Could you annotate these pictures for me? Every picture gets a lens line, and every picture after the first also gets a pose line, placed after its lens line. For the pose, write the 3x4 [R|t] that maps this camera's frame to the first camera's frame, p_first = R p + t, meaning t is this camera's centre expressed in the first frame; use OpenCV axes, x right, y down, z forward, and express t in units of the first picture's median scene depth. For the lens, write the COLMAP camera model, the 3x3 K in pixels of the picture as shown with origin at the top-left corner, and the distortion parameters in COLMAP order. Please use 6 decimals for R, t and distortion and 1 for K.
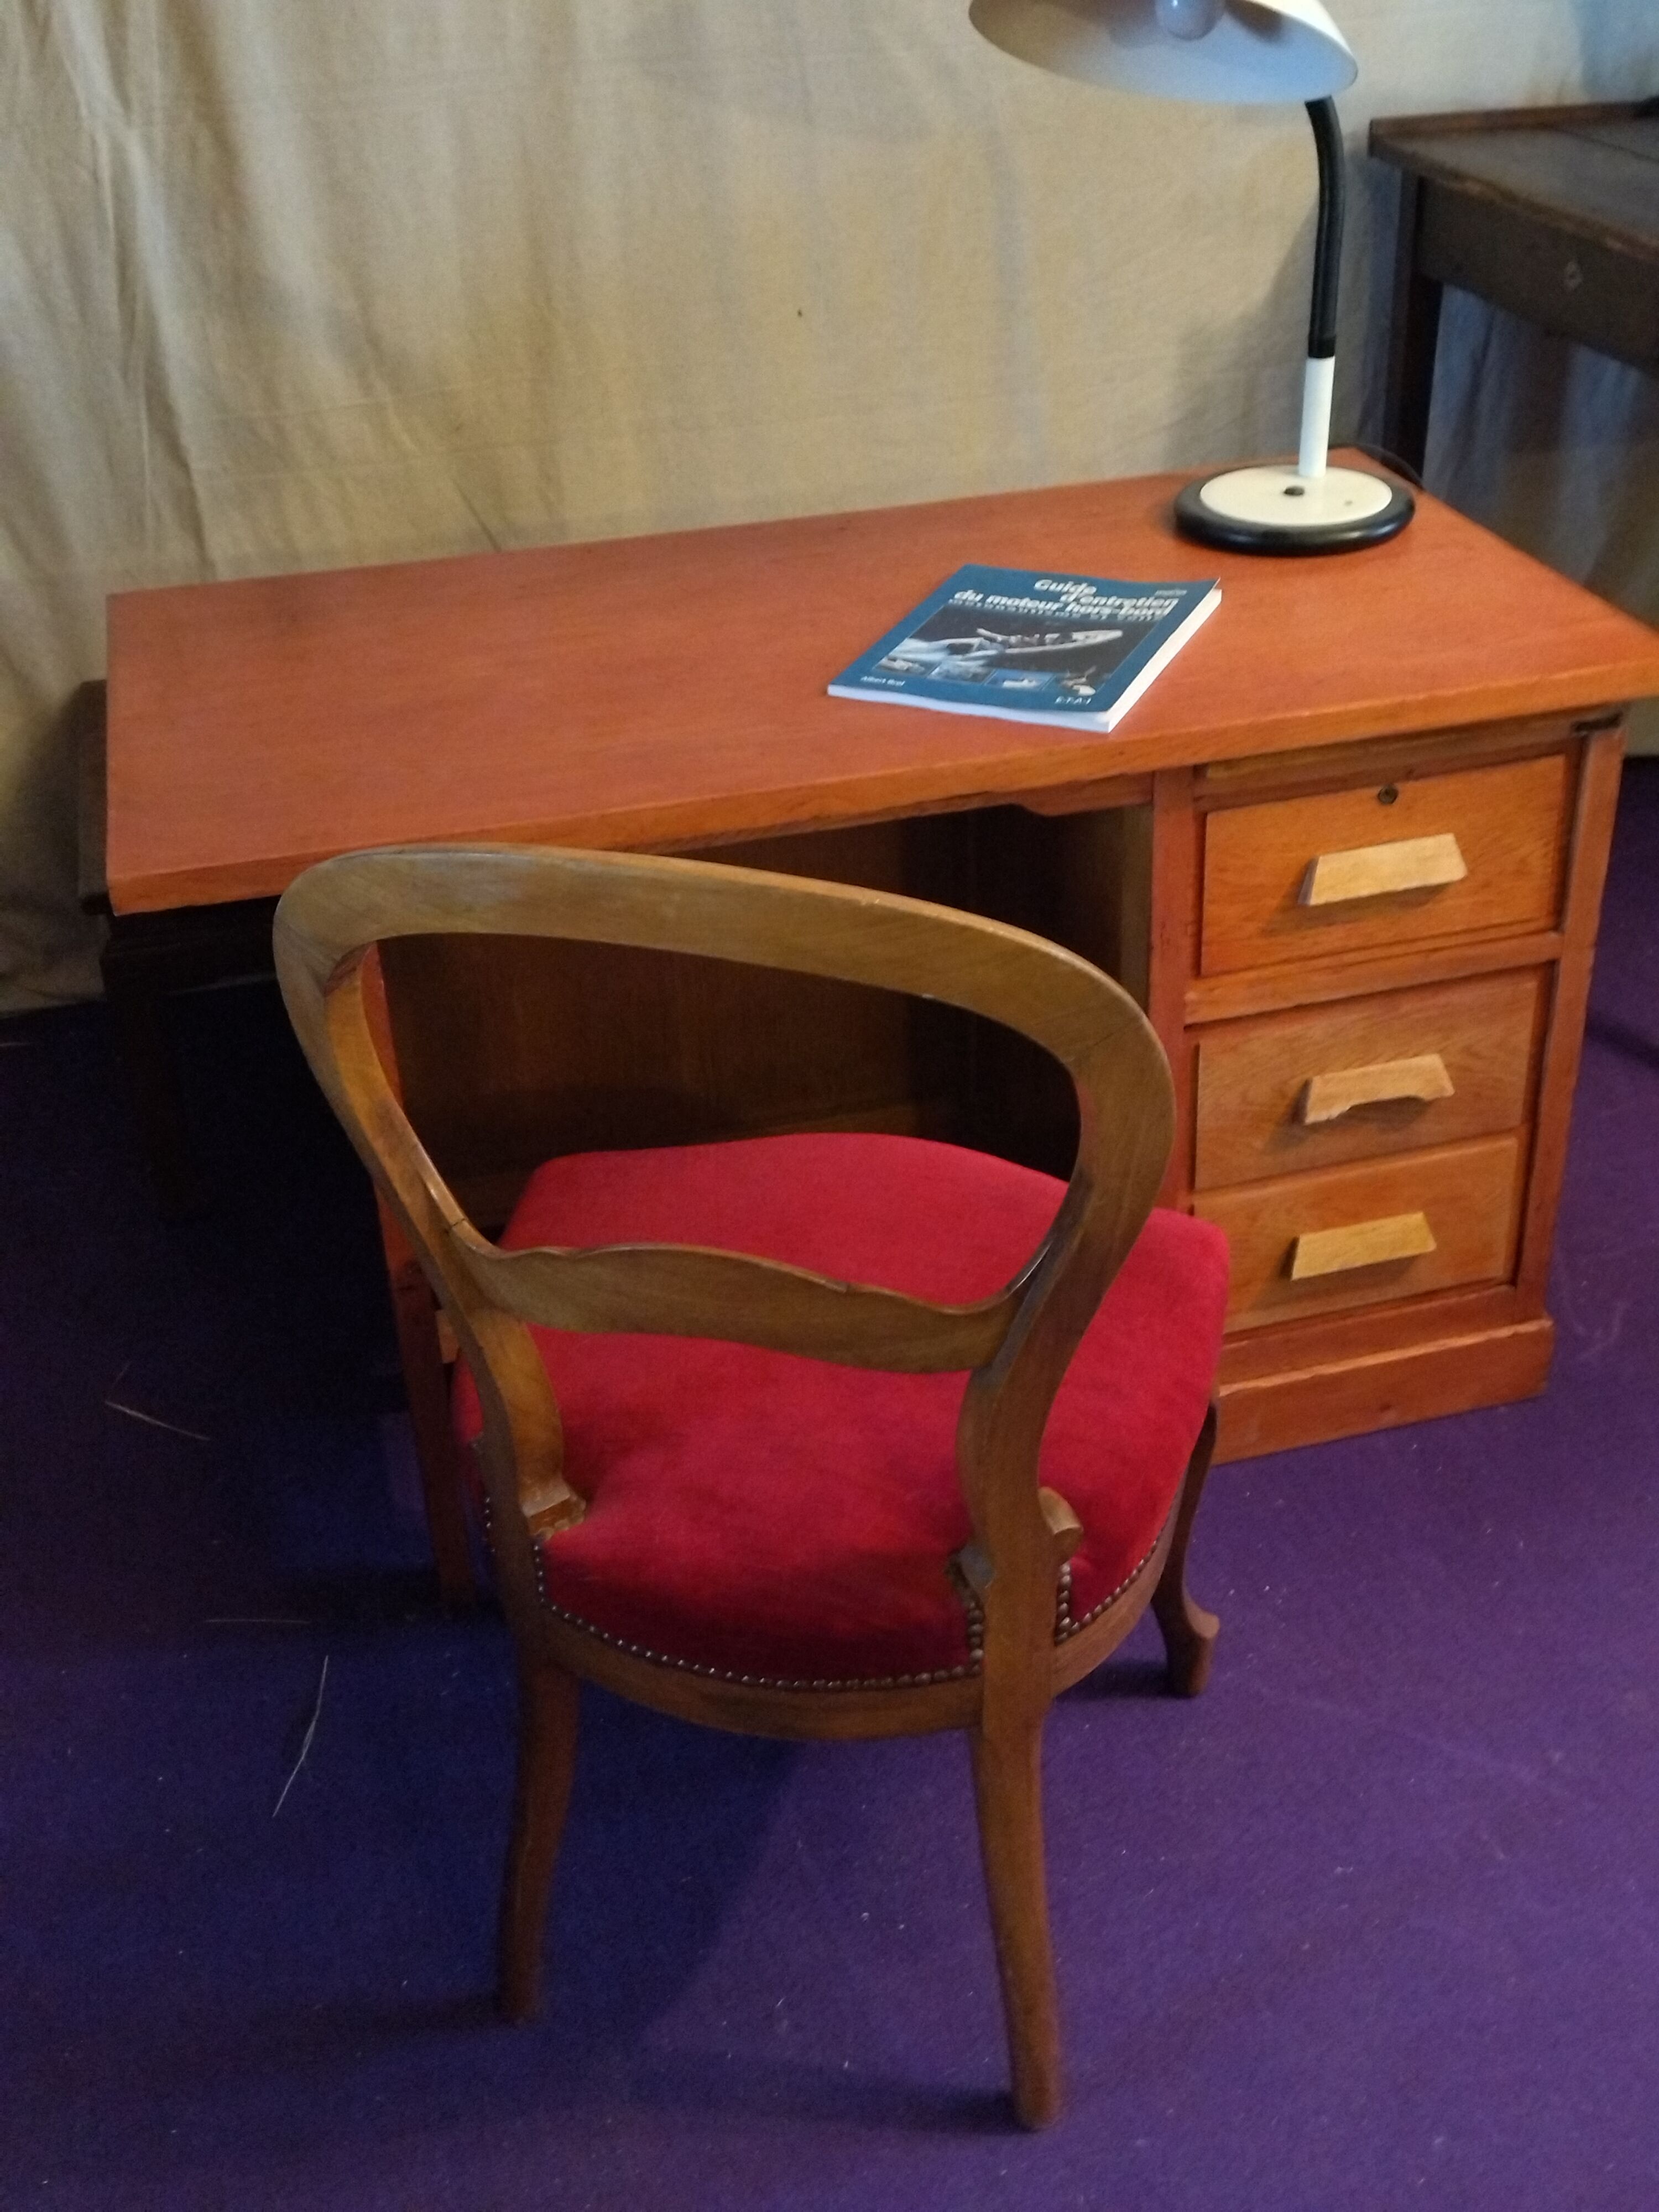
lens RADIAL K [[2347.2, 0, 853.7], [0, 2347.2, 1097.0], [0, 0, 1]] dist [0.095353, -0.149436]
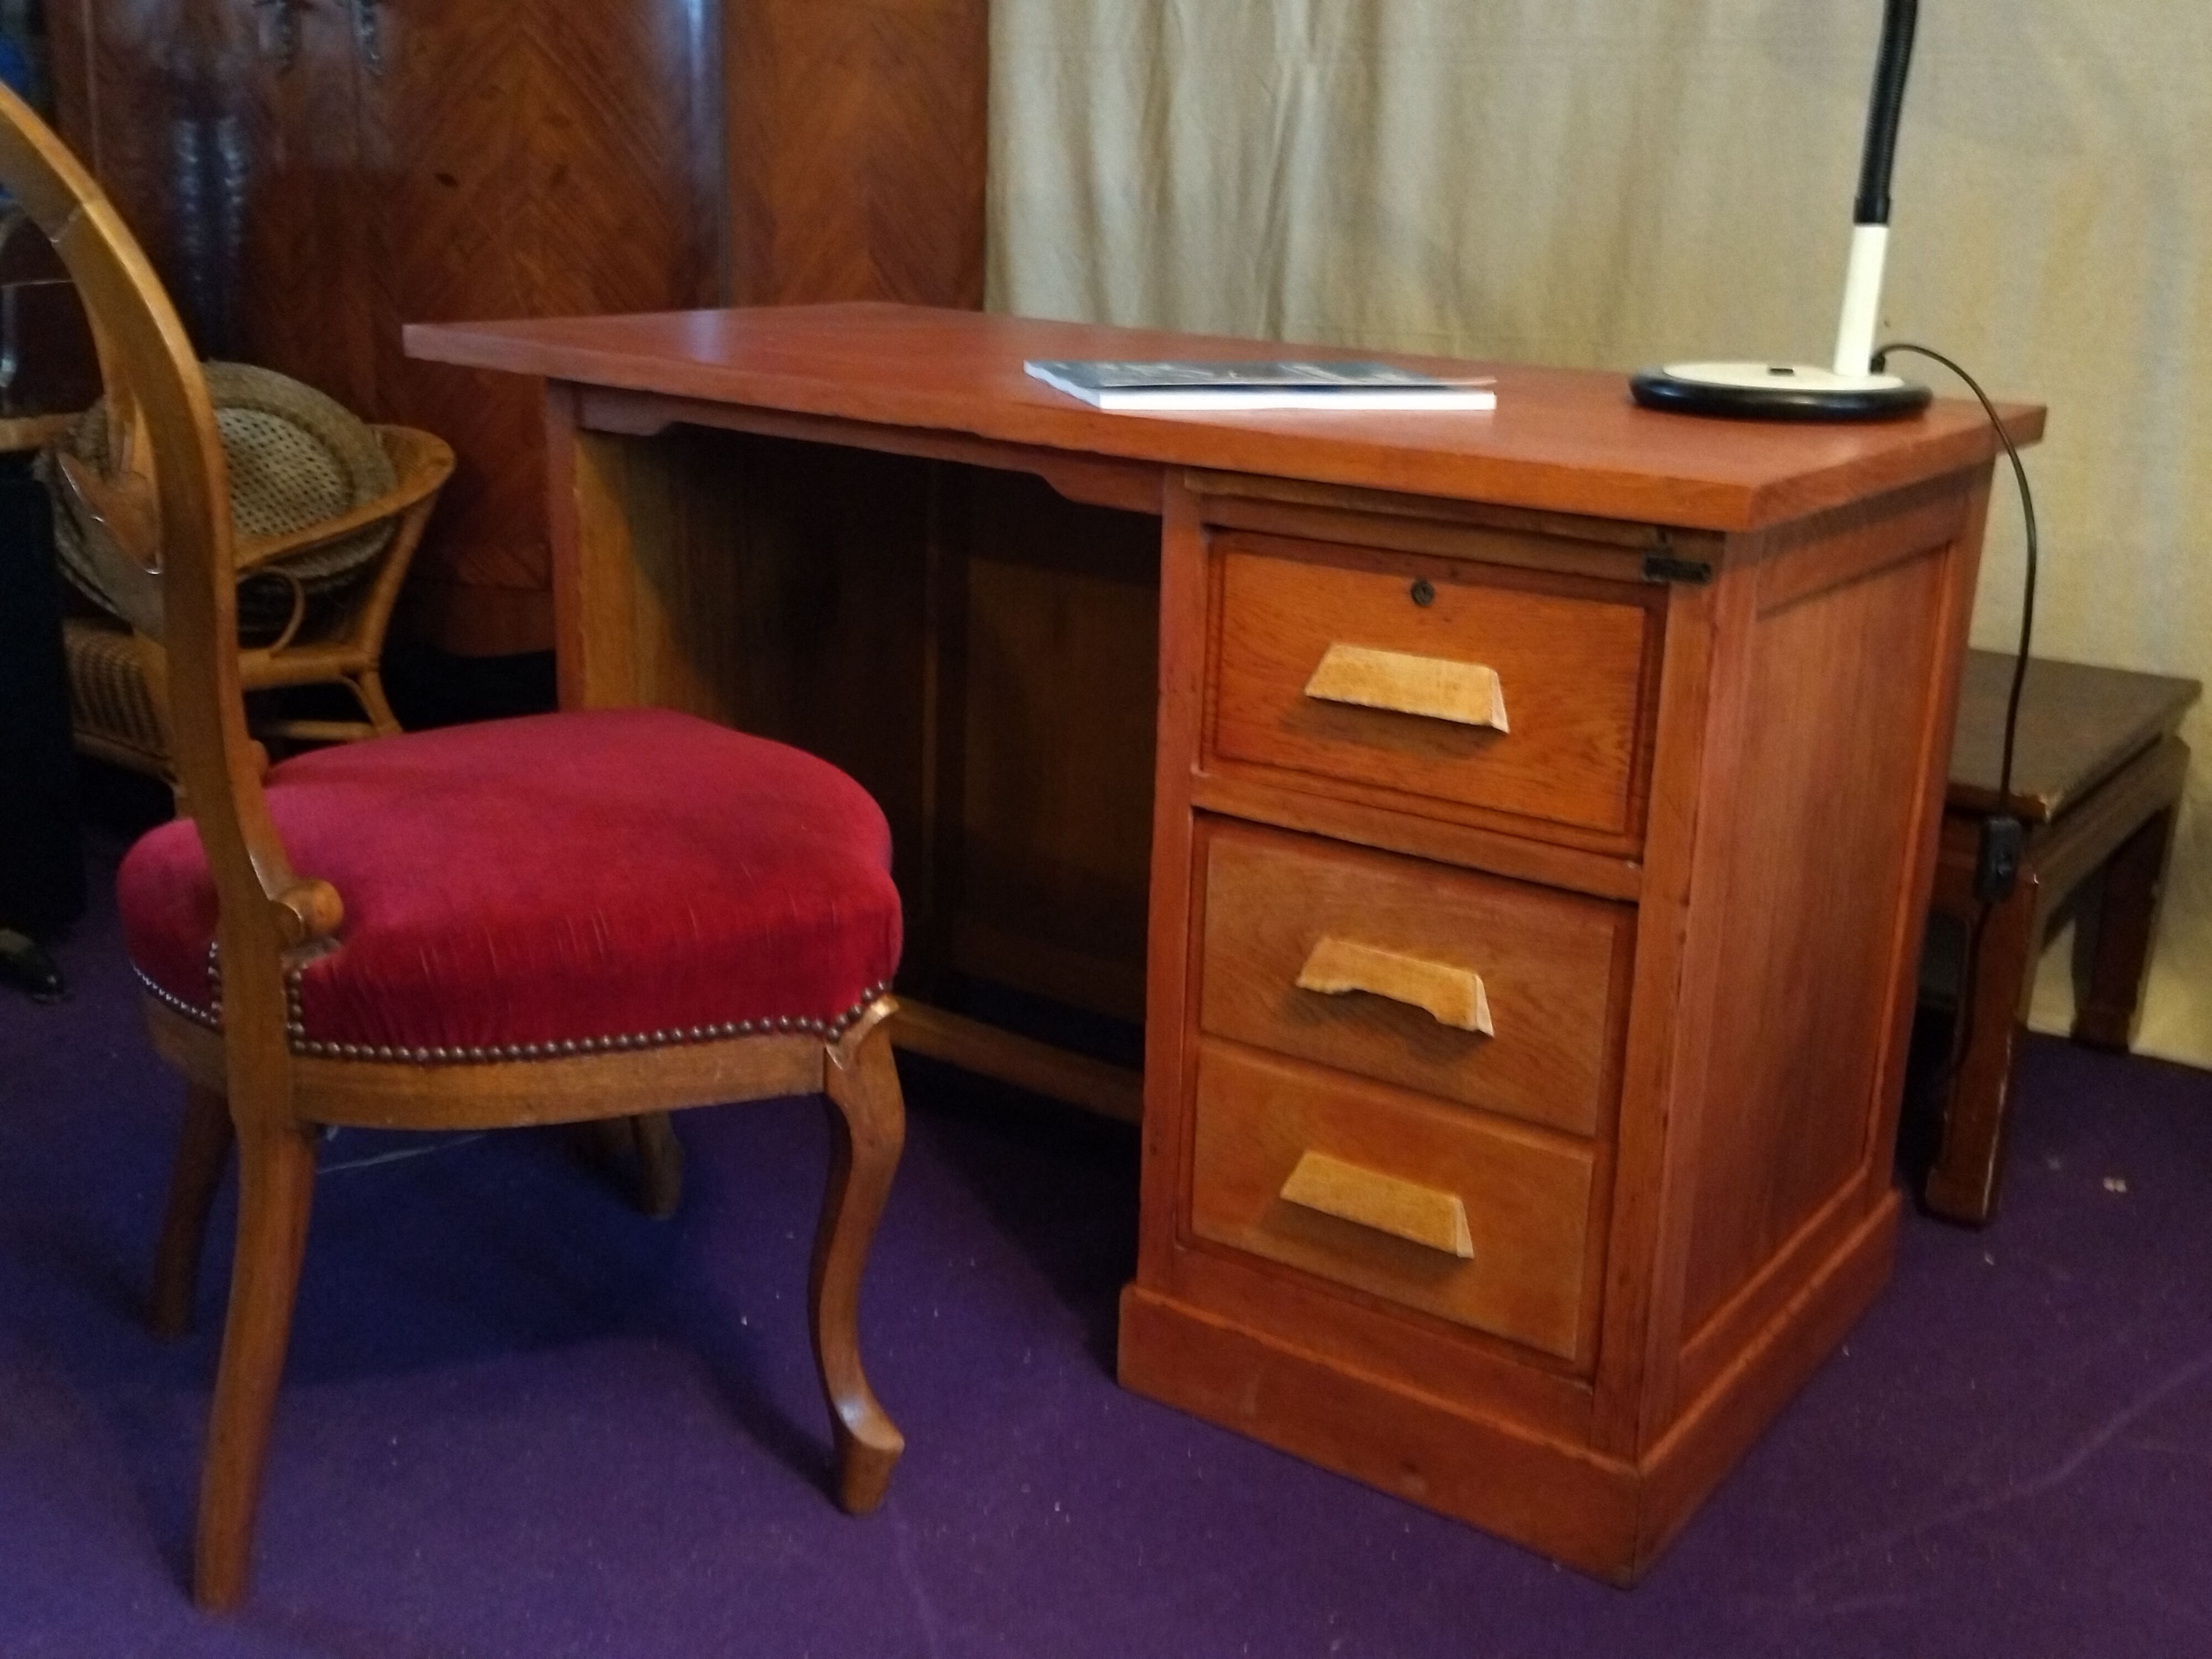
lens RADIAL K [[2347.2, 0, 1106.0], [0, 2347.2, 829.5], [0, 0, 1]] dist [0.095353, -0.149436]
pose [[0.621649, 0.270979, -0.734930, 0.730273], [-0.451432, 0.890704, -0.053434, 0.036453], [0.640126, 0.364988, 0.676034, 0.378362]]
